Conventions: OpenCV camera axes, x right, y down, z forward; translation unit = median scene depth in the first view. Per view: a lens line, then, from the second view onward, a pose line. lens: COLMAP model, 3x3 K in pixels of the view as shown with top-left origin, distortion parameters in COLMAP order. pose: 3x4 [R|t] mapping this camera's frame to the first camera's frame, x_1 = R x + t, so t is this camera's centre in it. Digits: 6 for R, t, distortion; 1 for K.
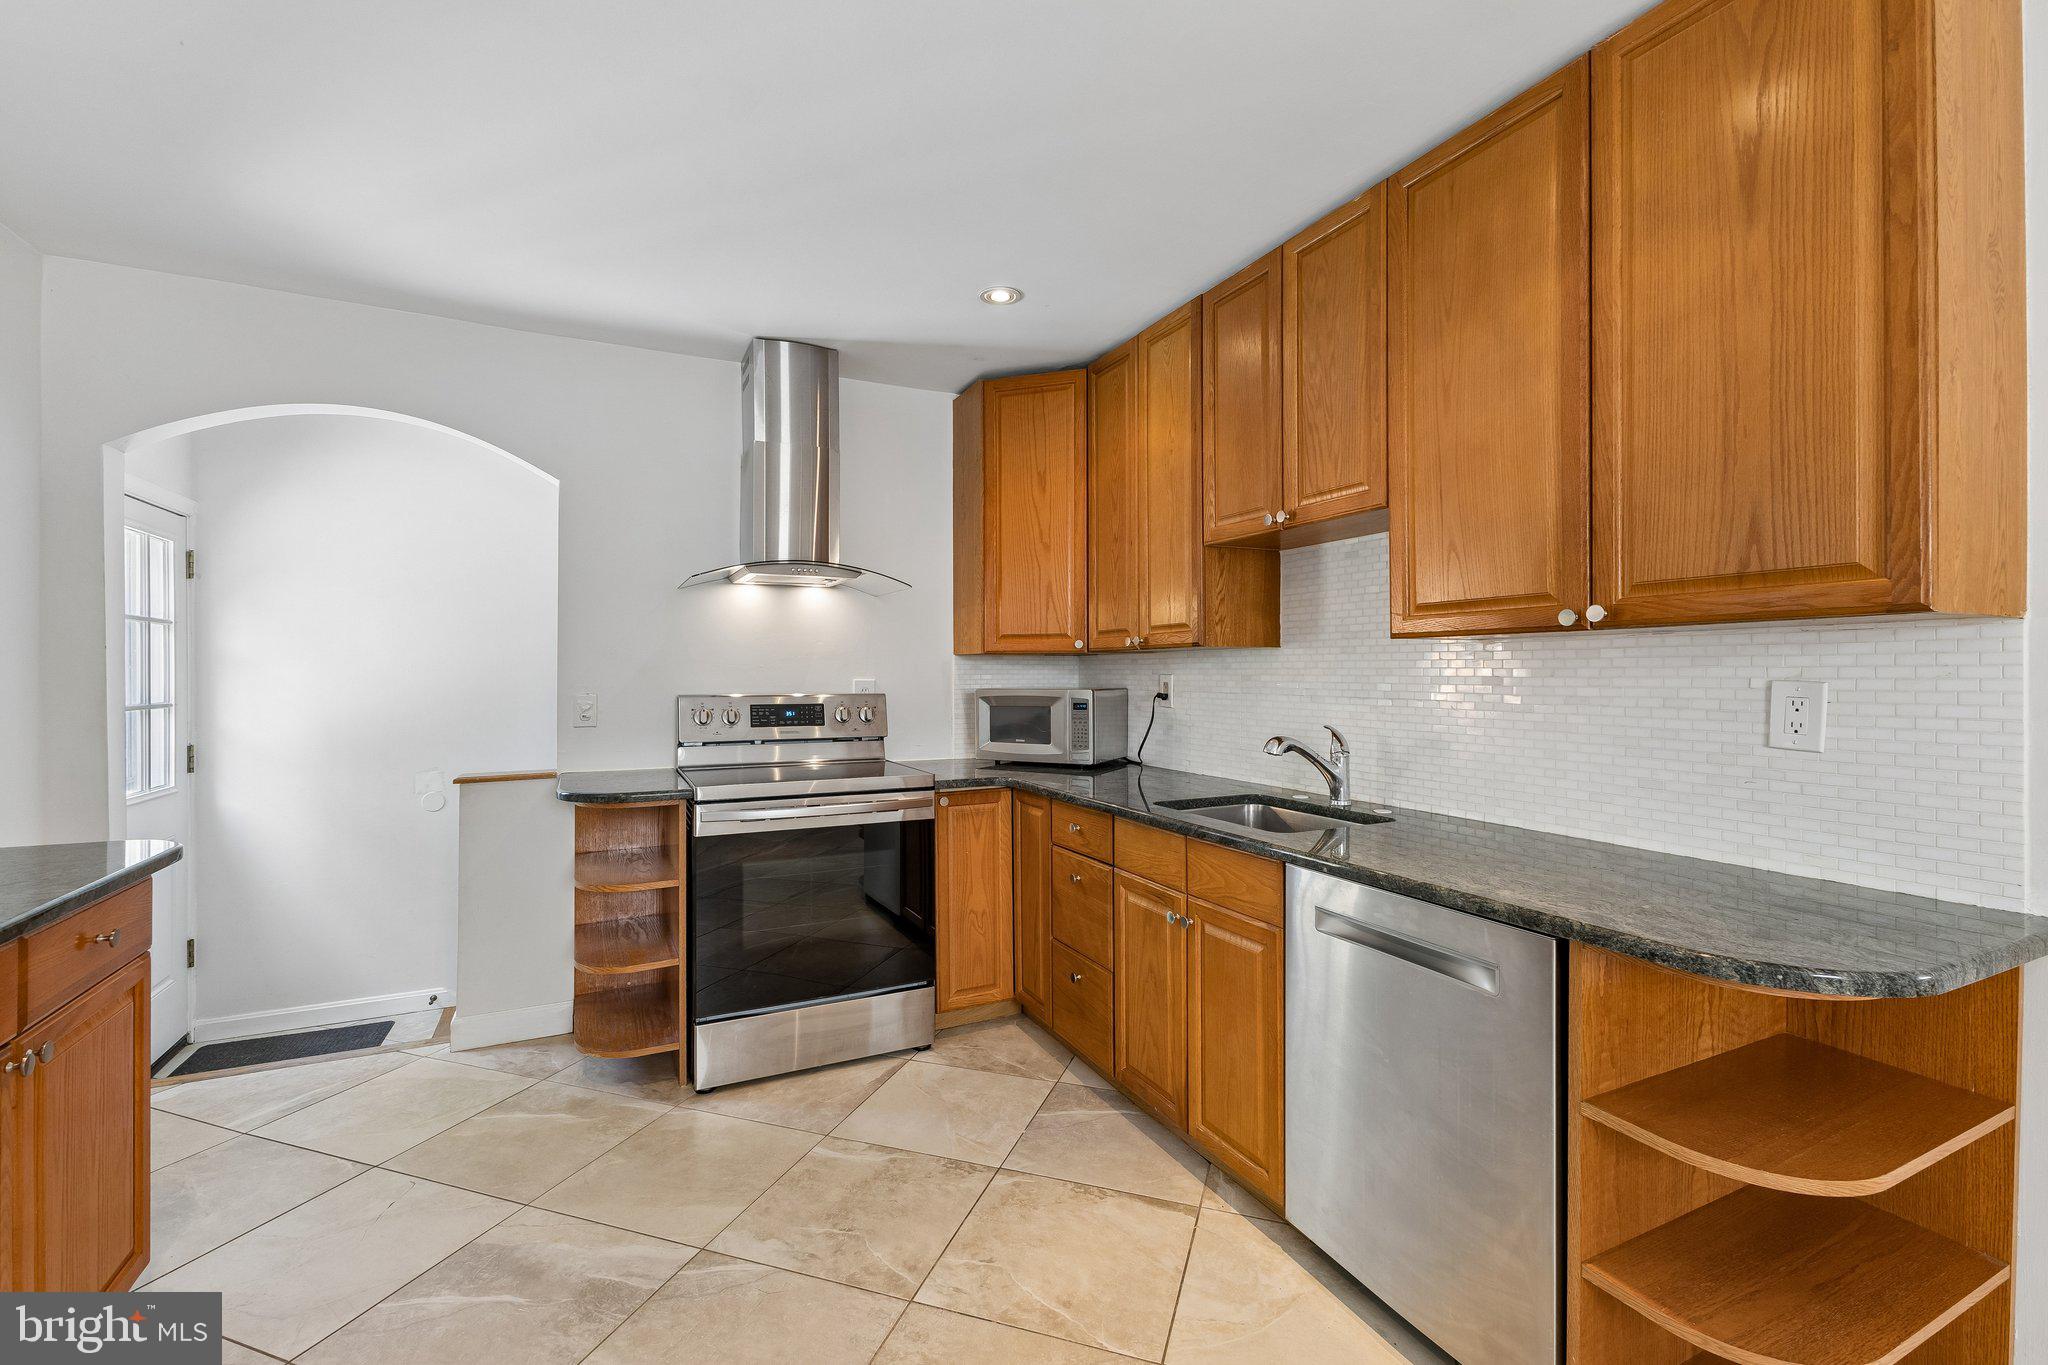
lens RADIAL K [[883.8, 0, 1026.0], [0, 883.8, 670.7], [0, 0, 1]] dist [0.011200, -0.000923]
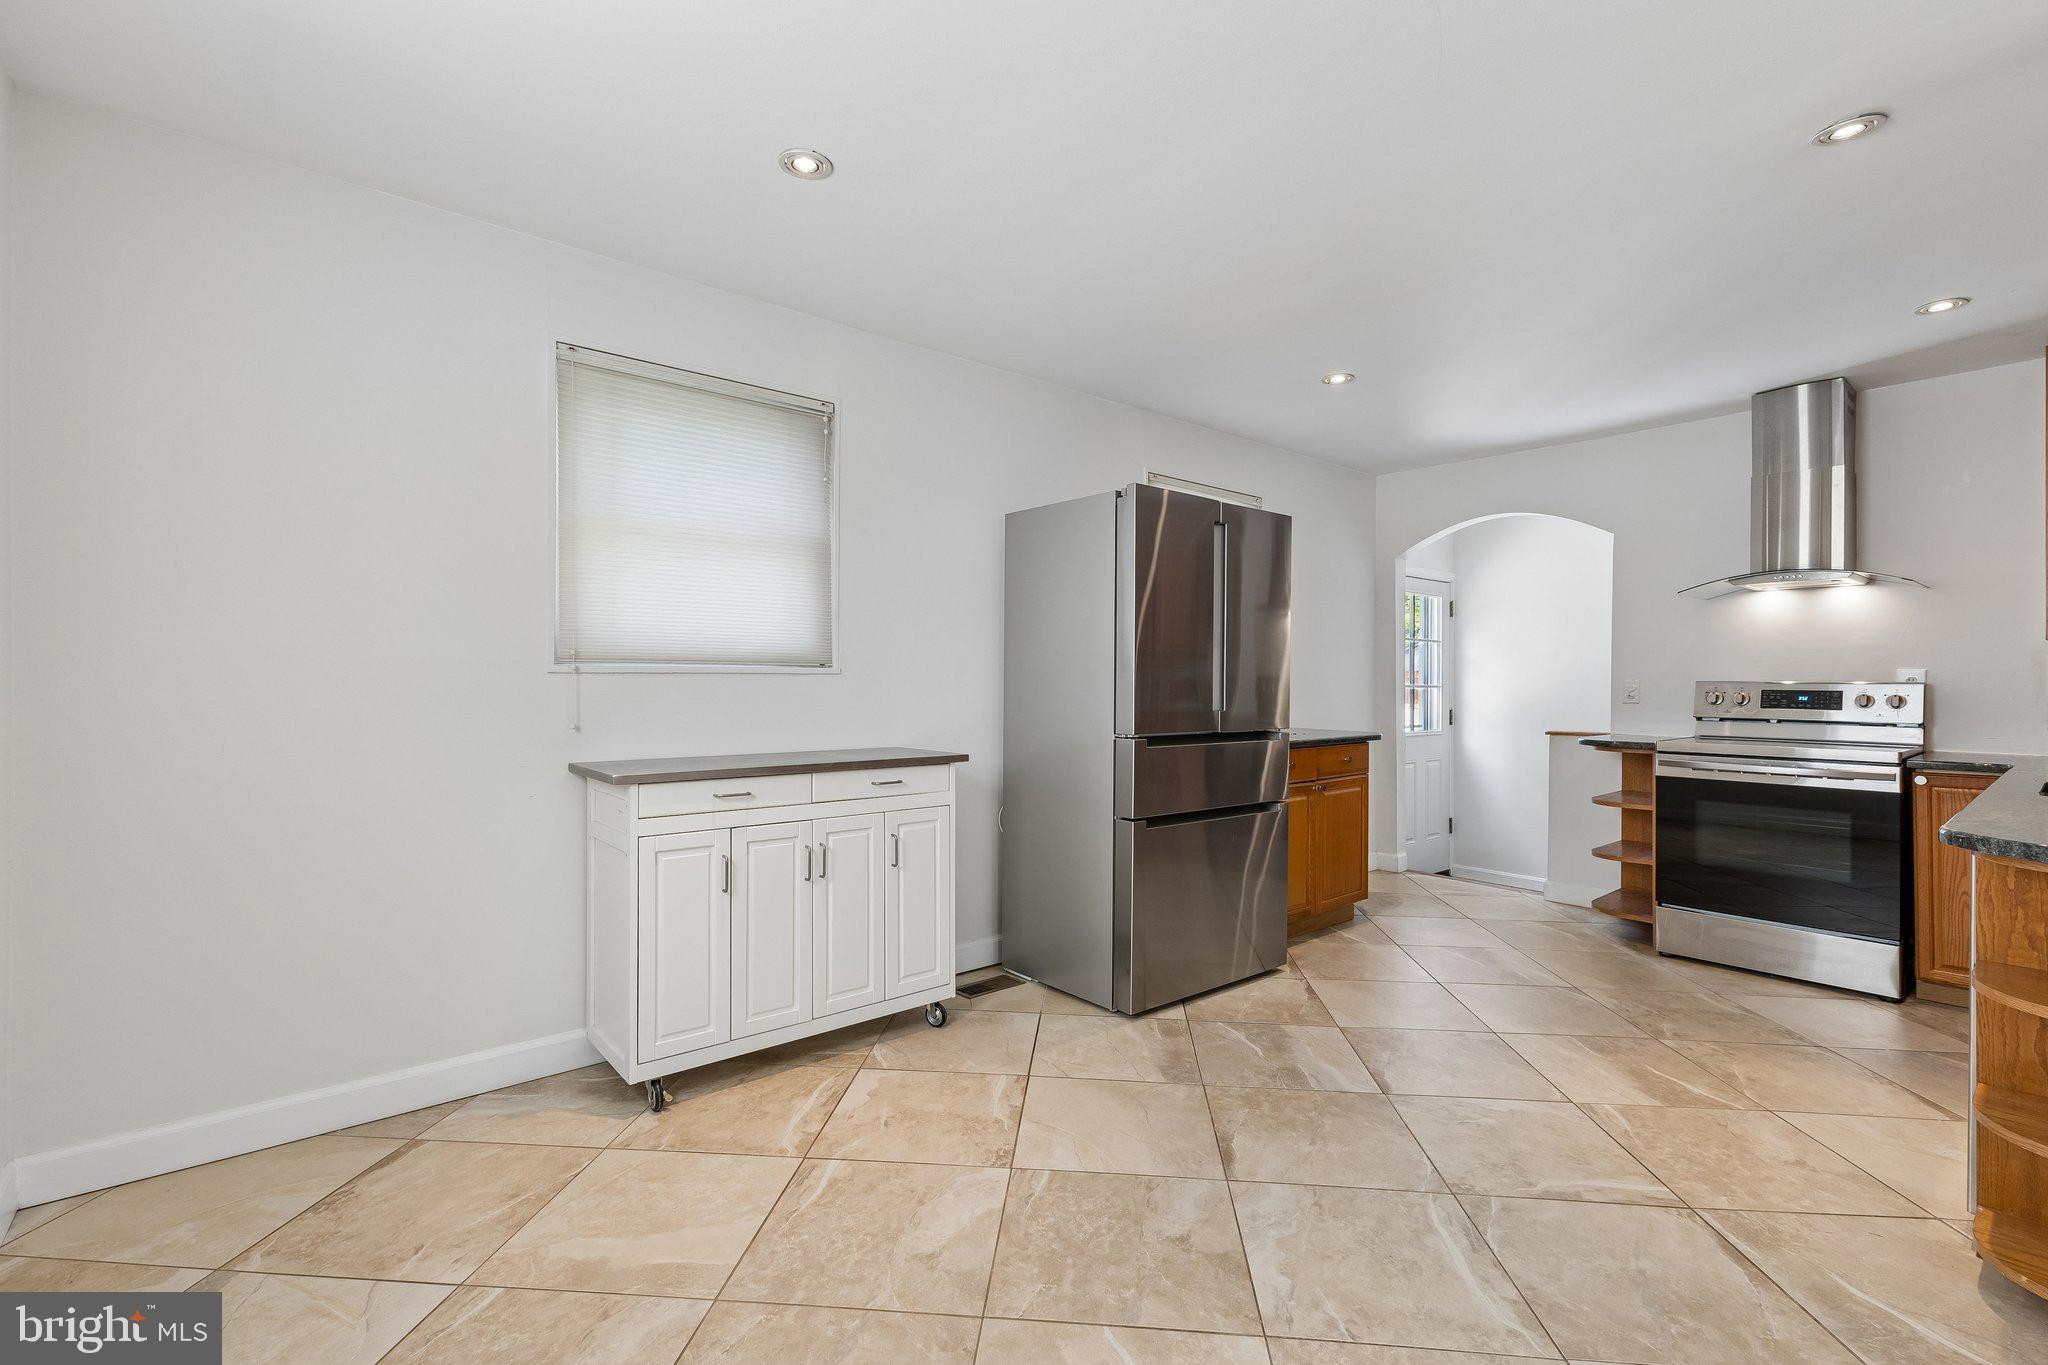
lens RADIAL K [[871.5, 0, 1027.8], [0, 871.5, 689.9], [0, 0, 1]] dist [0.005818, 0.000604]
pose [[0.232044, 0.012487, -0.972625, 0.723404], [-0.006310, 0.999916, 0.011332, 0.036360], [0.972685, 0.003508, 0.232103, -0.306210]]
